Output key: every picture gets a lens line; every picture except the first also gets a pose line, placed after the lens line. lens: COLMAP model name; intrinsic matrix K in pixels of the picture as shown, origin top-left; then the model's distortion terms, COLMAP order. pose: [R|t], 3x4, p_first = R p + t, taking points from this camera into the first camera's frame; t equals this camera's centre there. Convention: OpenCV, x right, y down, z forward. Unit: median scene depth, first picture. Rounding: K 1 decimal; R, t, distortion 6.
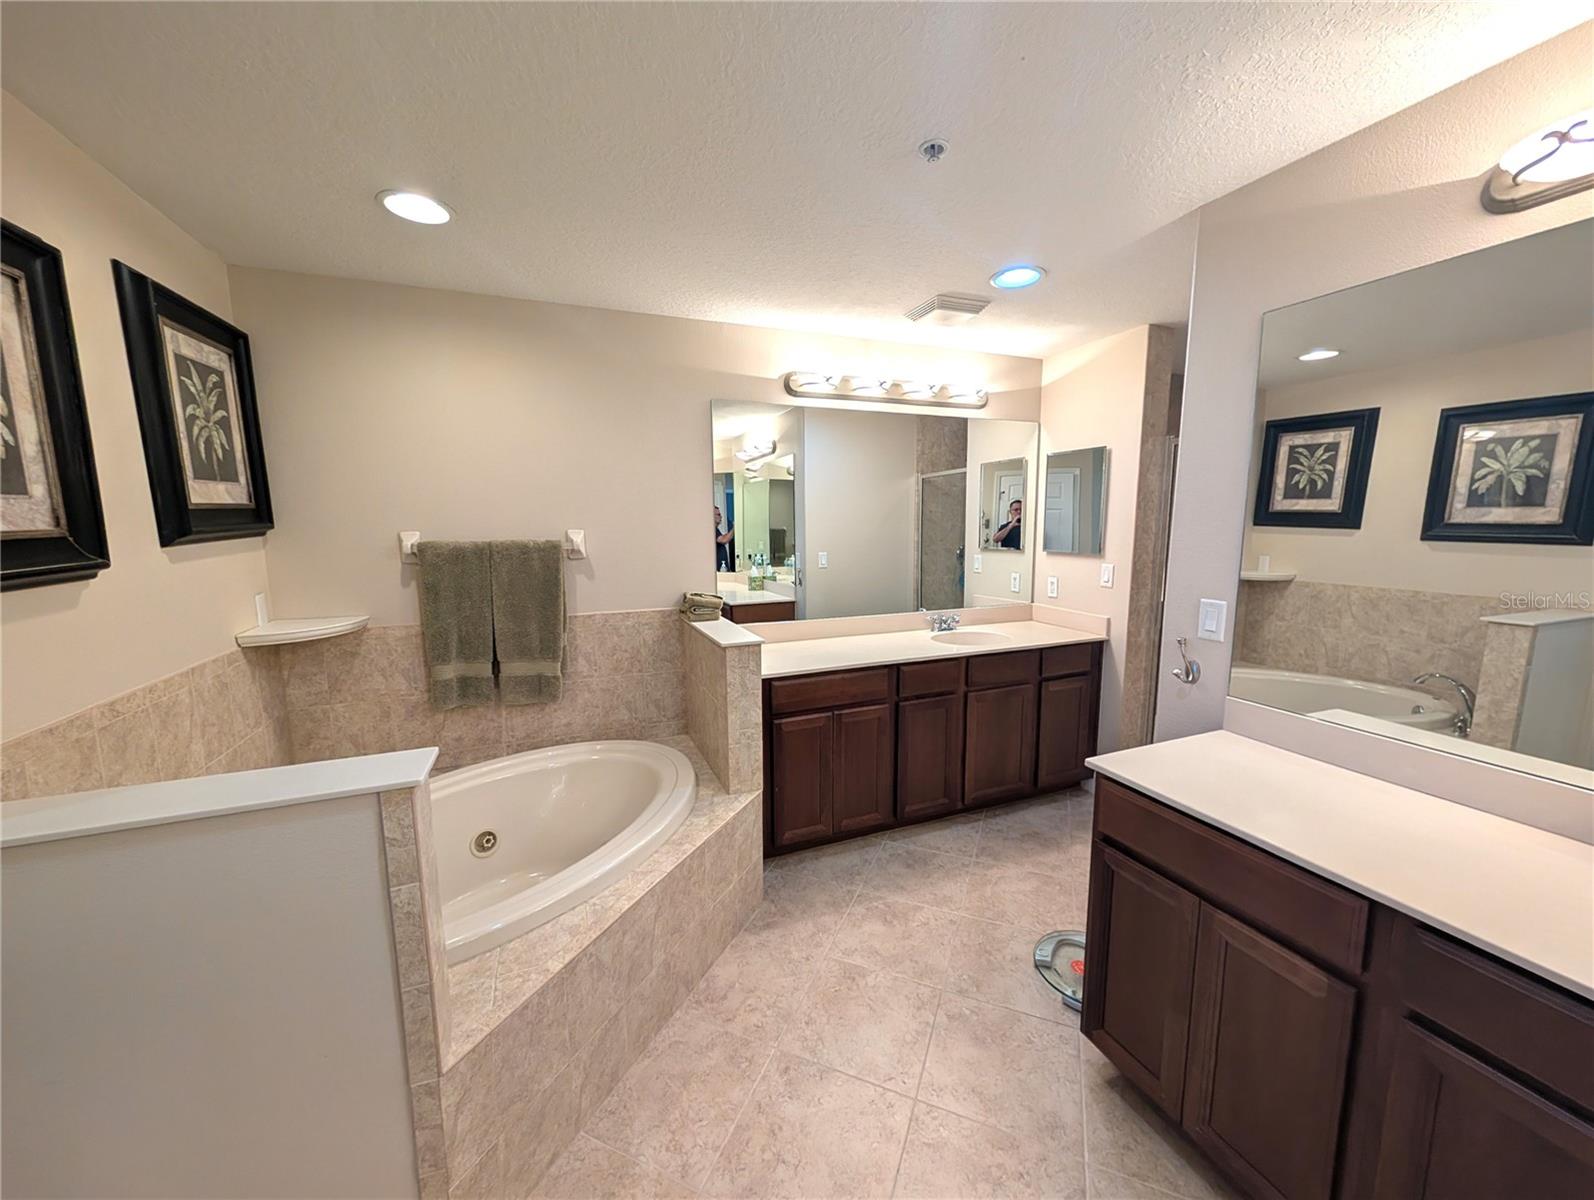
lens RADIAL K [[605.4, 0, 795.9], [0, 605.4, 602.2], [0, 0, 1]] dist [0.000203, 0.000300]
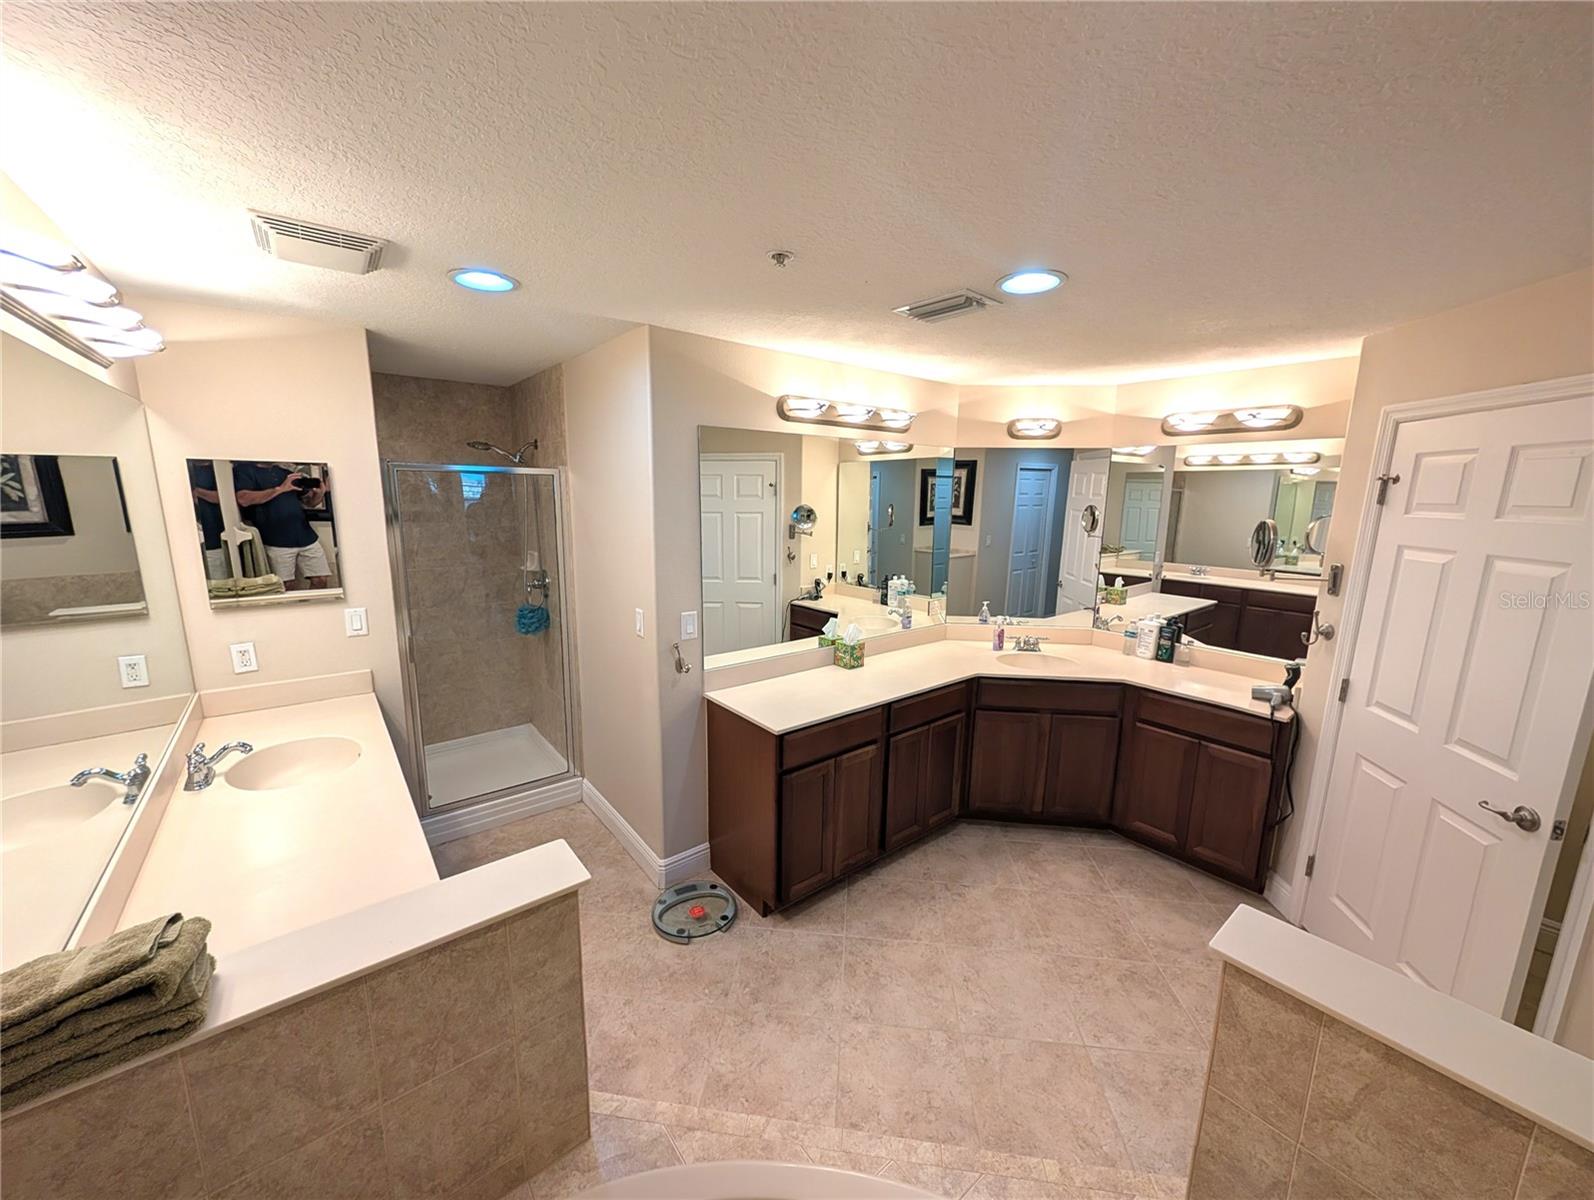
lens RADIAL K [[605.4, 0, 801.2], [0, 605.4, 600.9], [0, 0, 1]] dist [0.000203, 0.000300]
pose [[-0.295416, -0.167135, 0.940636, -0.796931], [0.118224, 0.970616, 0.209591, -0.318678], [-0.948026, 0.173123, -0.266976, 1.183186]]
